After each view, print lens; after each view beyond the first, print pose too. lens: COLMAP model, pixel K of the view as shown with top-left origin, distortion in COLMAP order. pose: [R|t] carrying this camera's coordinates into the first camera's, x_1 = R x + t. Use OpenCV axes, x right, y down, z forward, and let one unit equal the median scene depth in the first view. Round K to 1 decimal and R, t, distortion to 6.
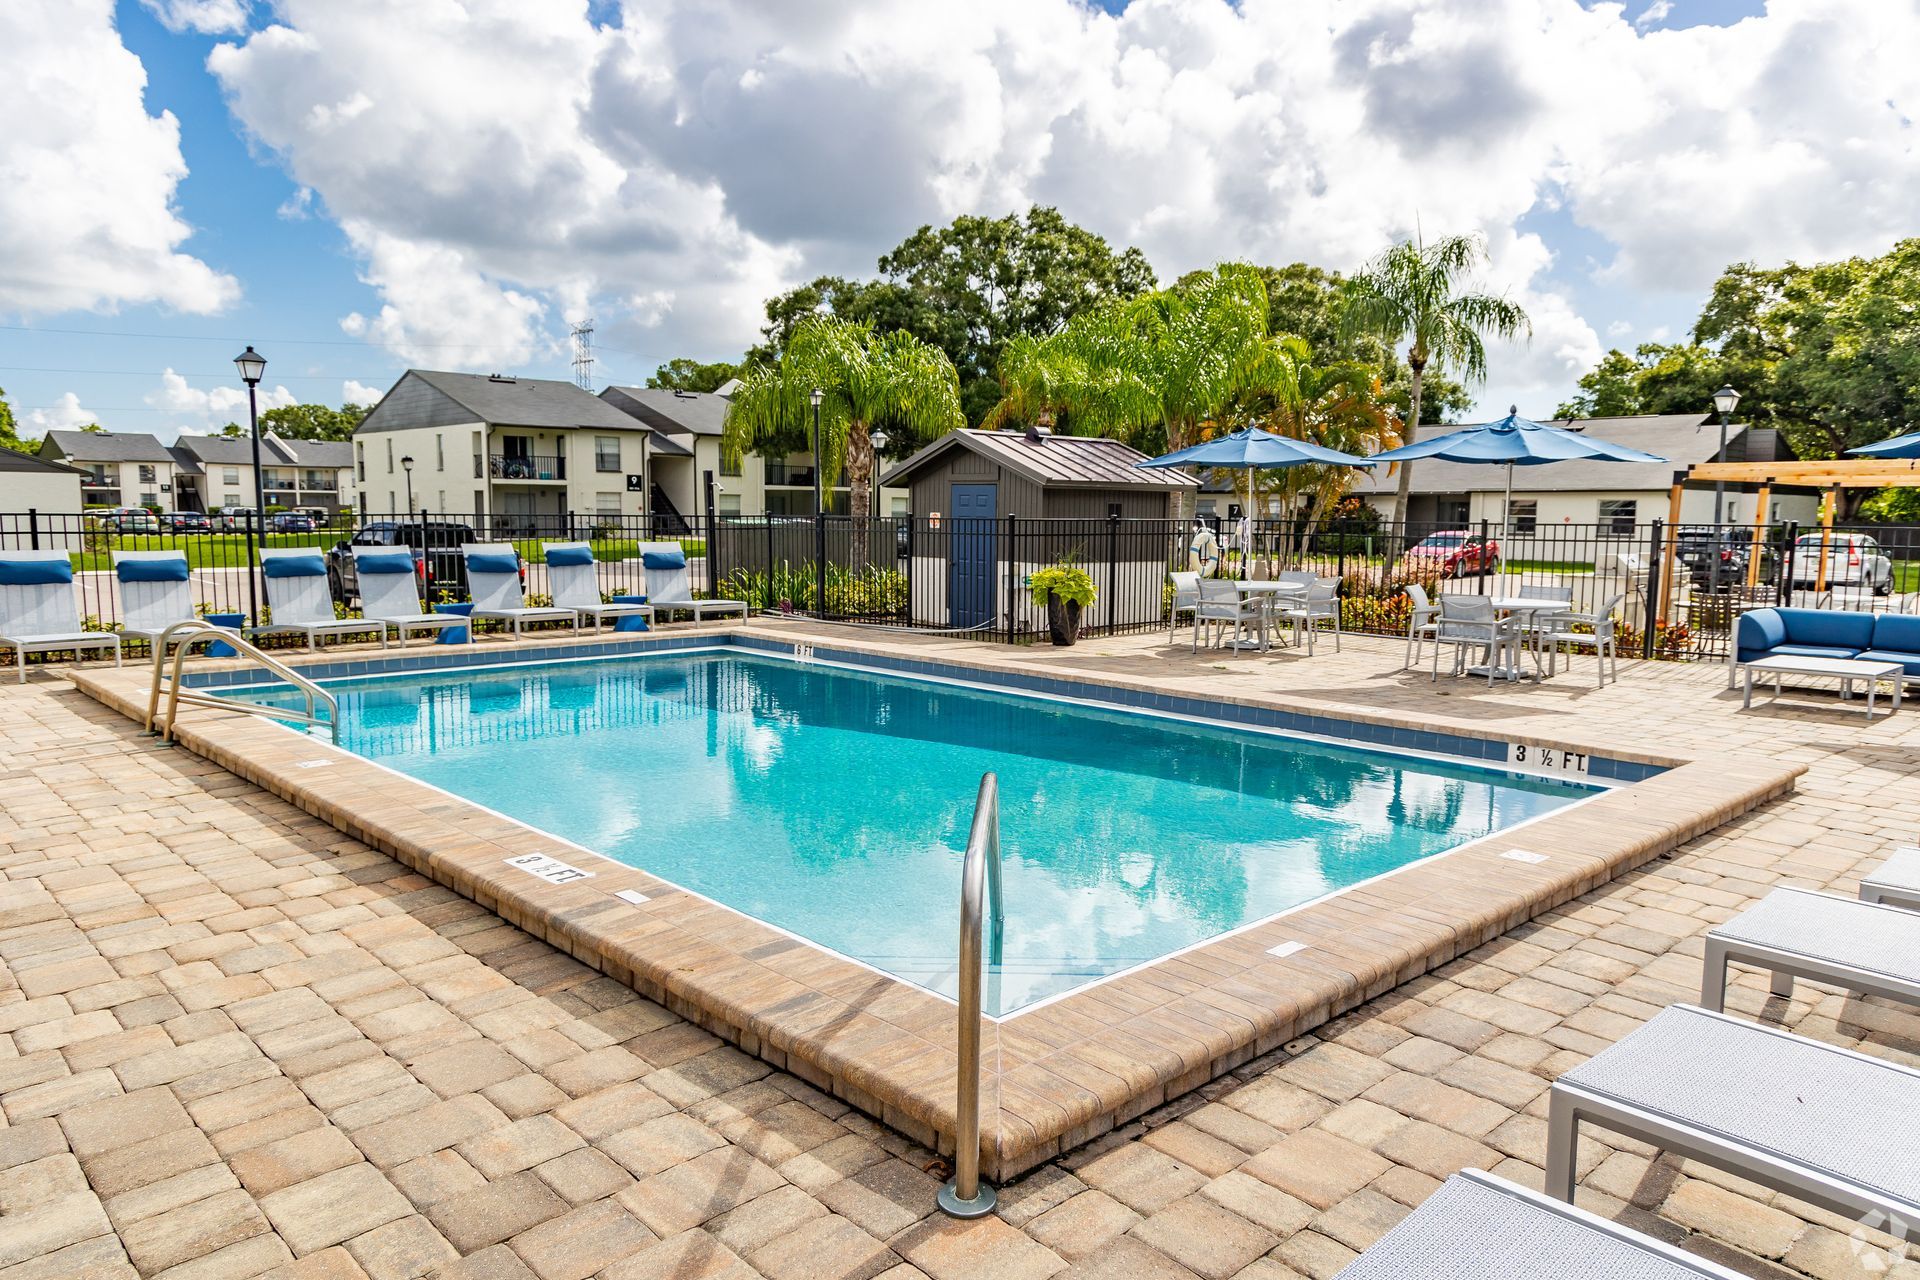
lens RADIAL K [[1290.7, 0, 960.0], [0, 1290.7, 640.0], [0, 0, 1]] dist [0.000130, 0.000014]
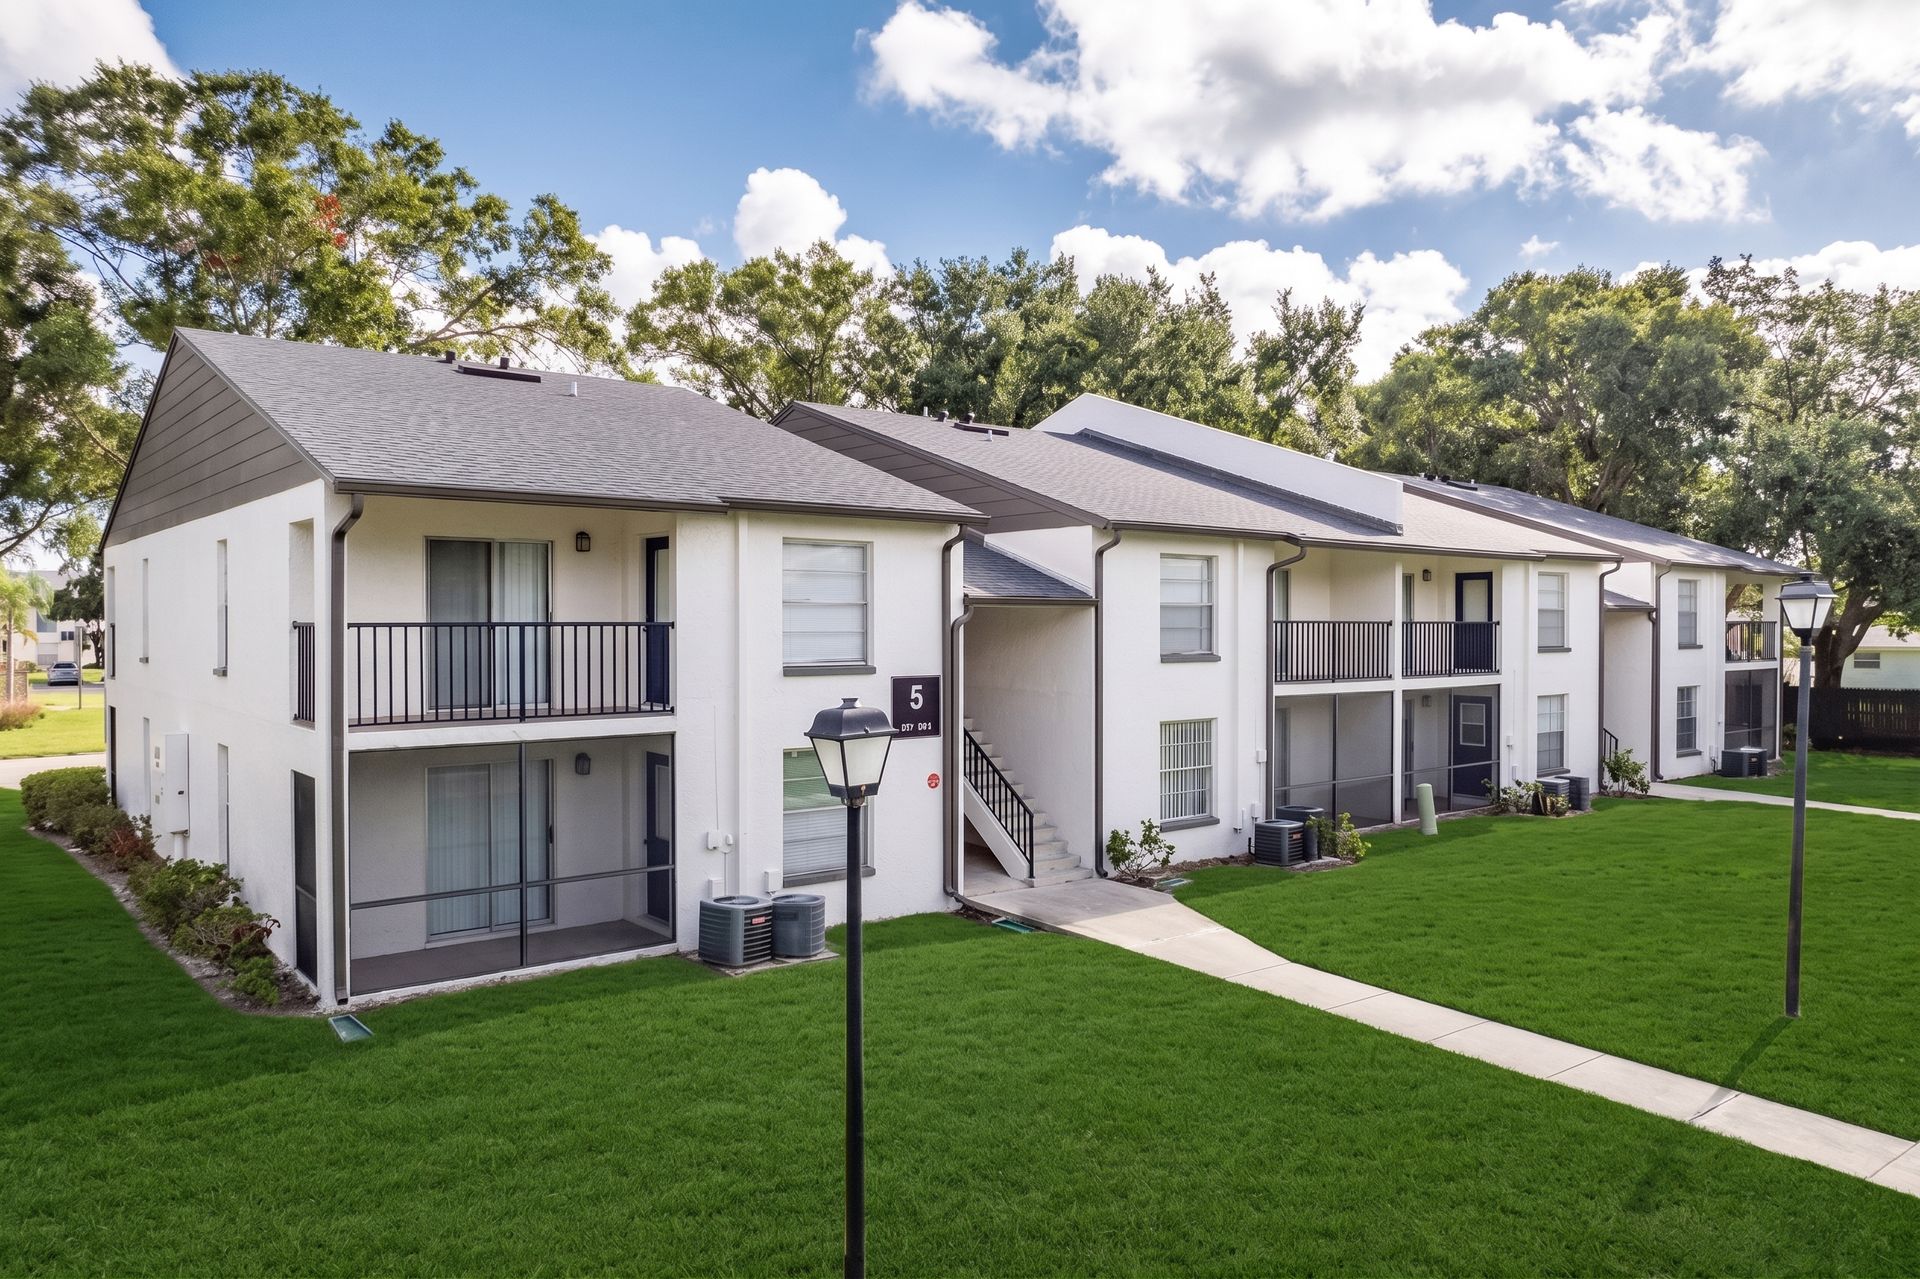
lens RADIAL K [[1290.7, 0, 960.0], [0, 1290.7, 639.5], [0, 0, 1]] dist [0.000130, 0.000014]
pose [[0.997597, -0.009525, -0.068619, -0.229166], [0.003529, 0.996205, -0.086971, -0.114255], [0.069187, 0.086520, 0.993845, 0.742611]]
